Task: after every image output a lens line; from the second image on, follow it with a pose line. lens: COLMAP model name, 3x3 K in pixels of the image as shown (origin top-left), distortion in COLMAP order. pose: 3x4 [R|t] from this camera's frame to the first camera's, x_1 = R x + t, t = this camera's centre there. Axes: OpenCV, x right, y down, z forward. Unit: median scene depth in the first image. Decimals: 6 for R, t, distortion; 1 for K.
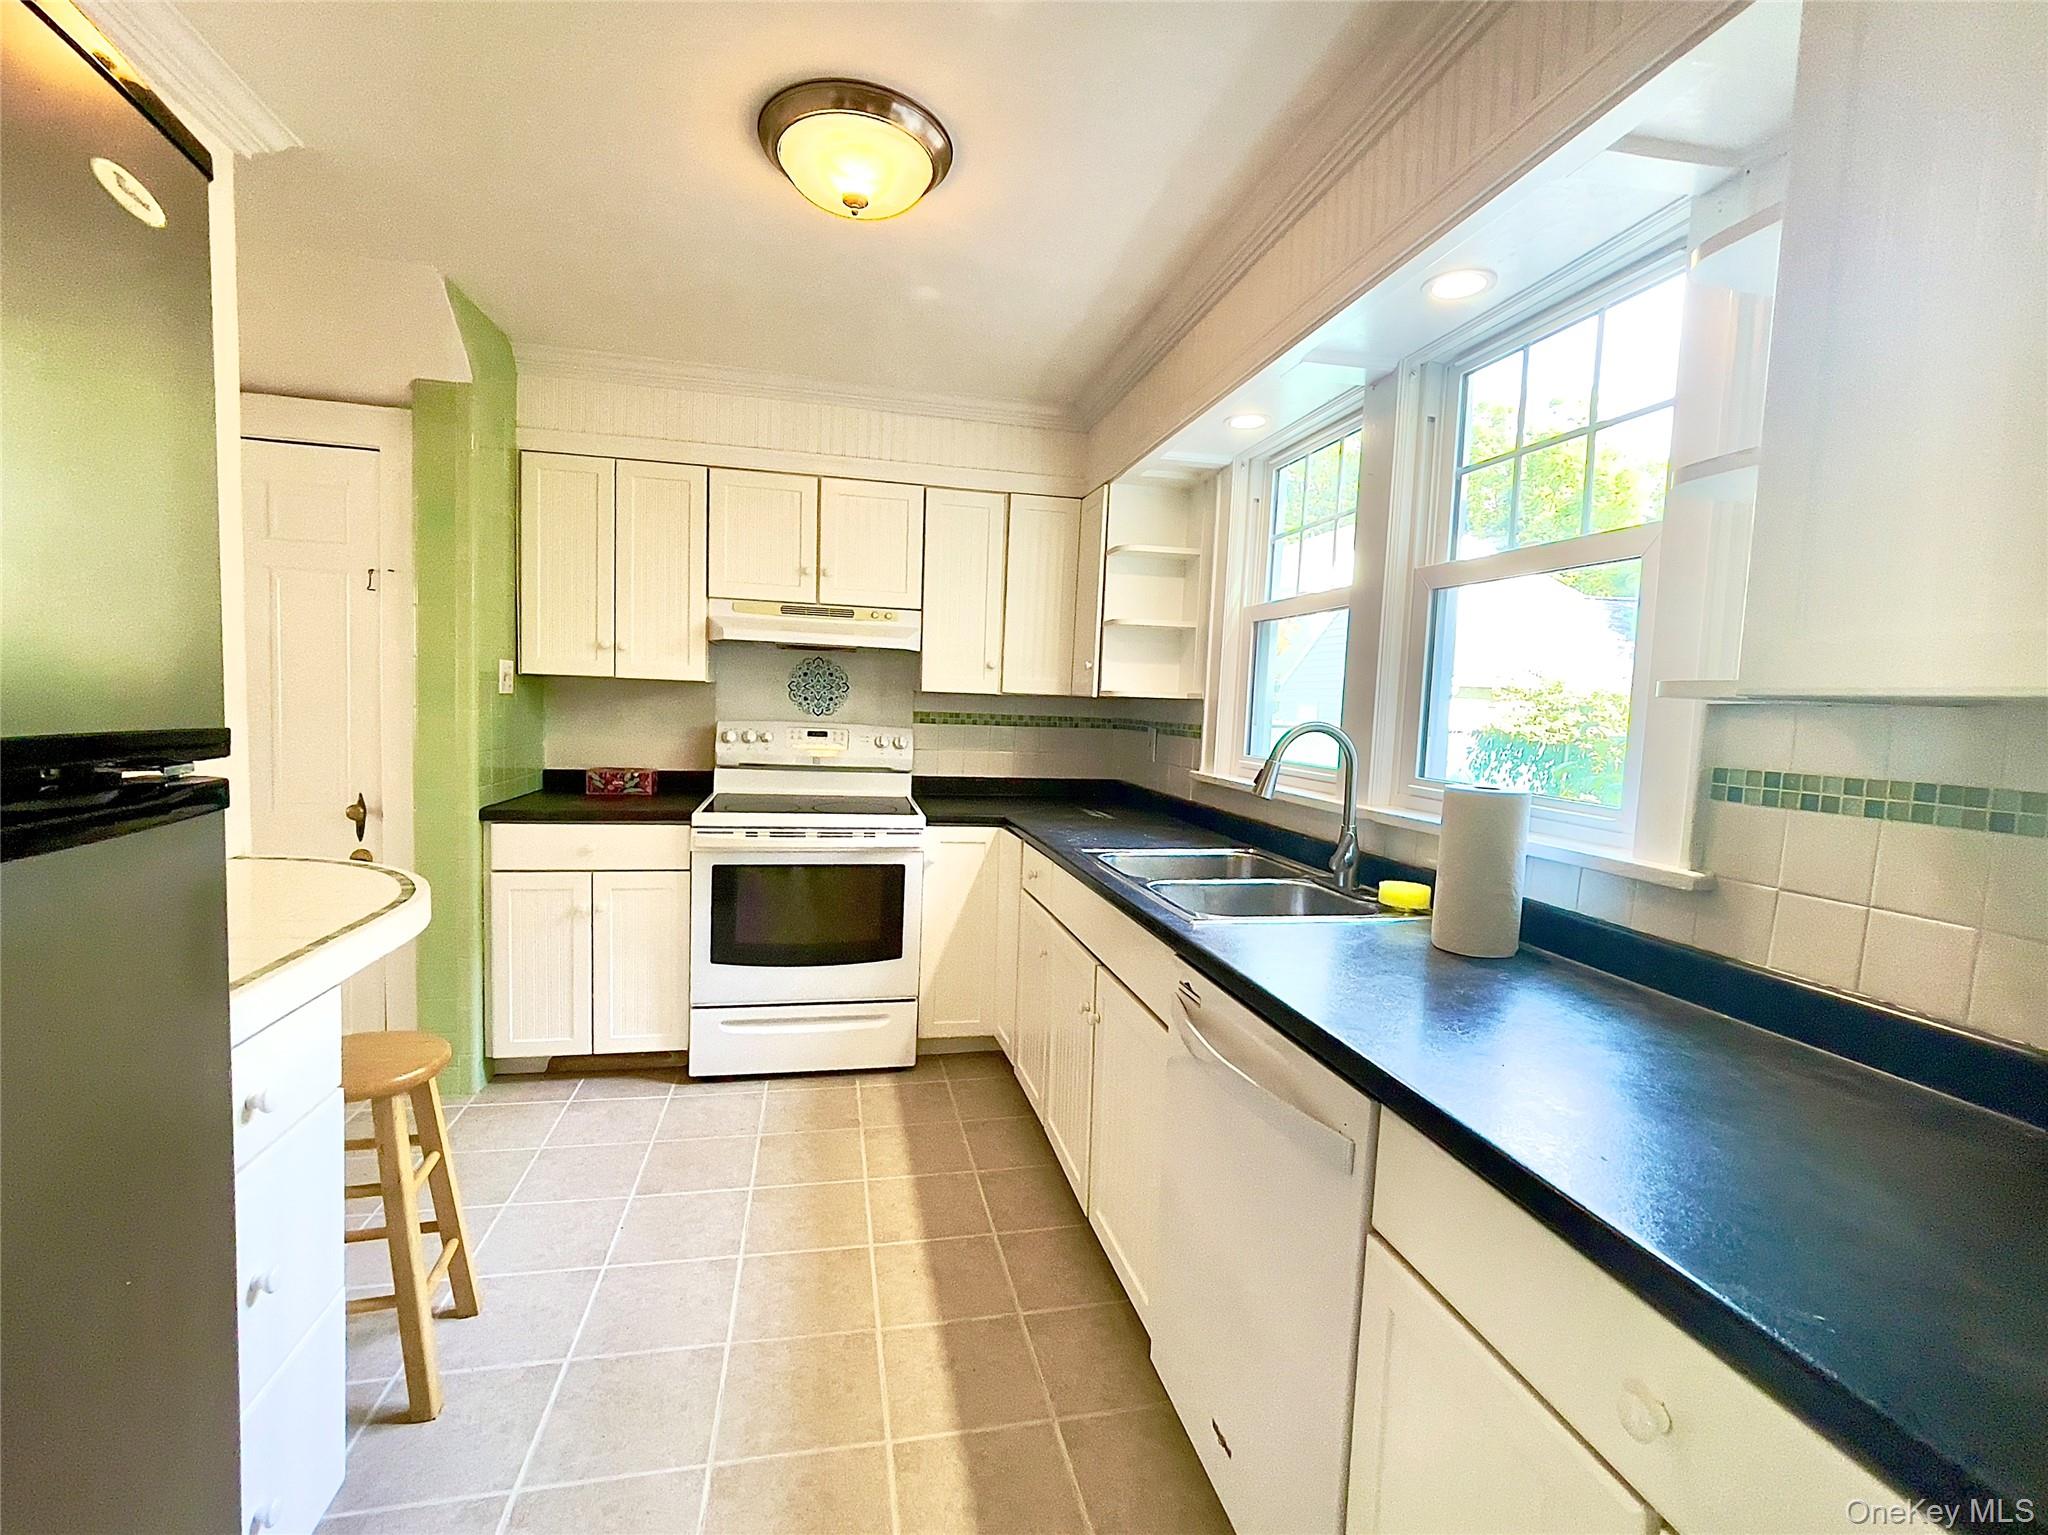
lens RADIAL K [[913.0, 0, 1023.8], [0, 913.0, 769.5], [0, 0, 1]] dist [0.000955, 0.000087]
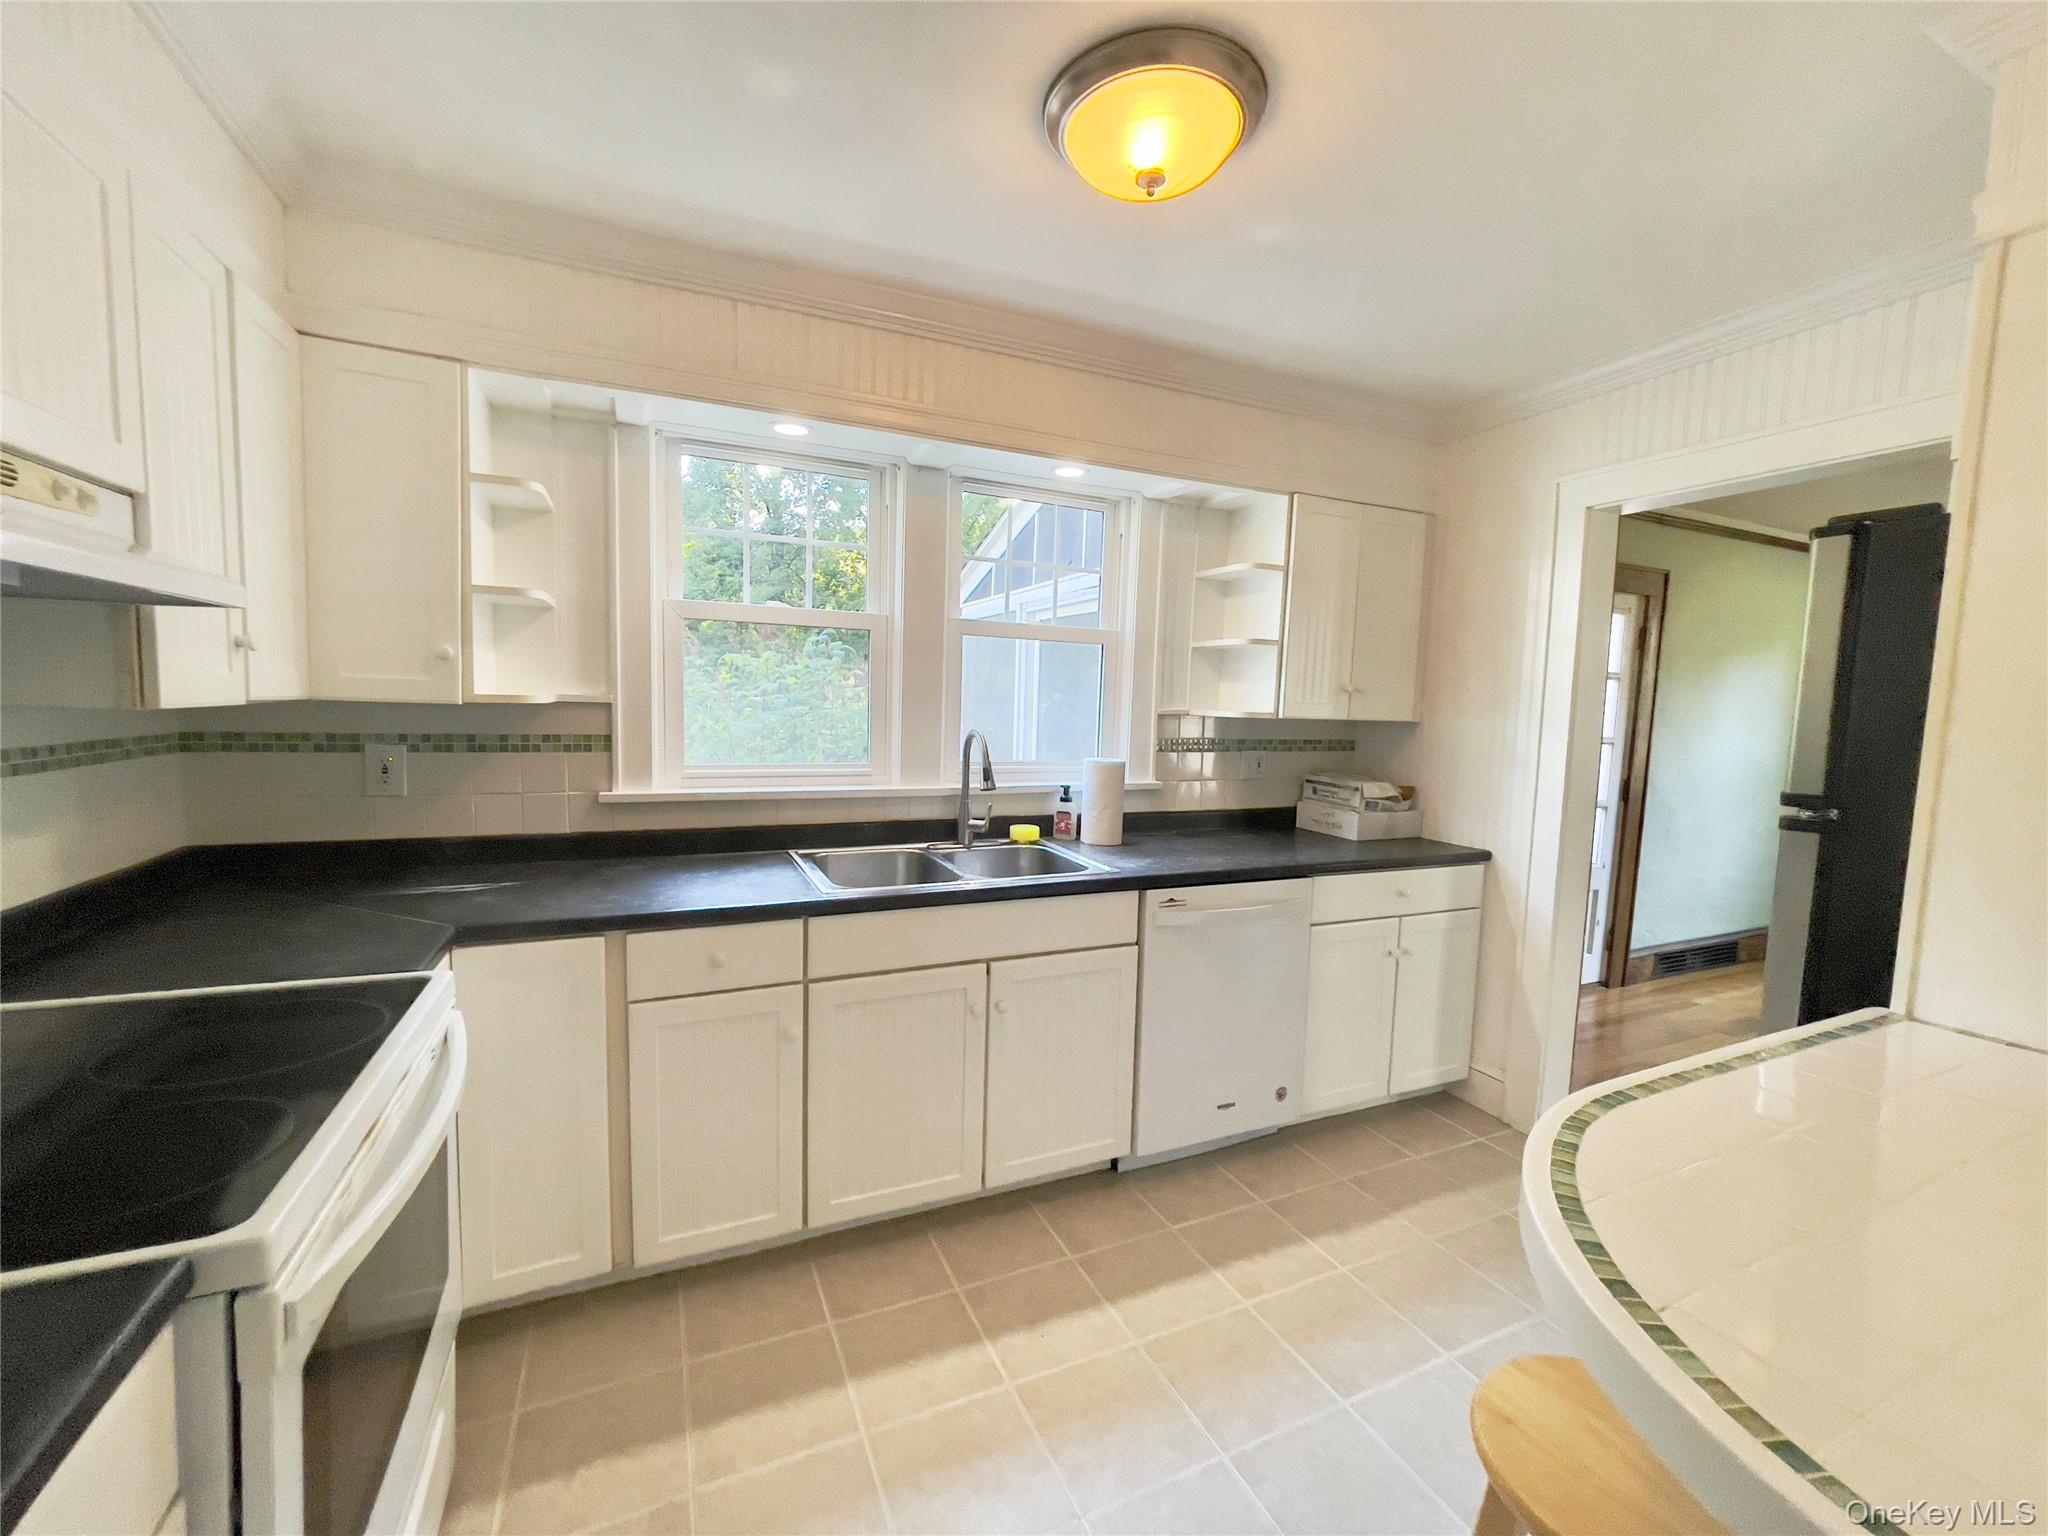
lens RADIAL K [[835.3, 0, 1026.8], [0, 835.3, 770.3], [0, 0, 1]] dist [-0.000550, -0.000025]
pose [[-0.204396, -0.129231, 0.970320, -0.838734], [0.033716, 0.989730, 0.138919, -0.148910], [-0.978307, 0.061110, -0.197940, 1.090285]]
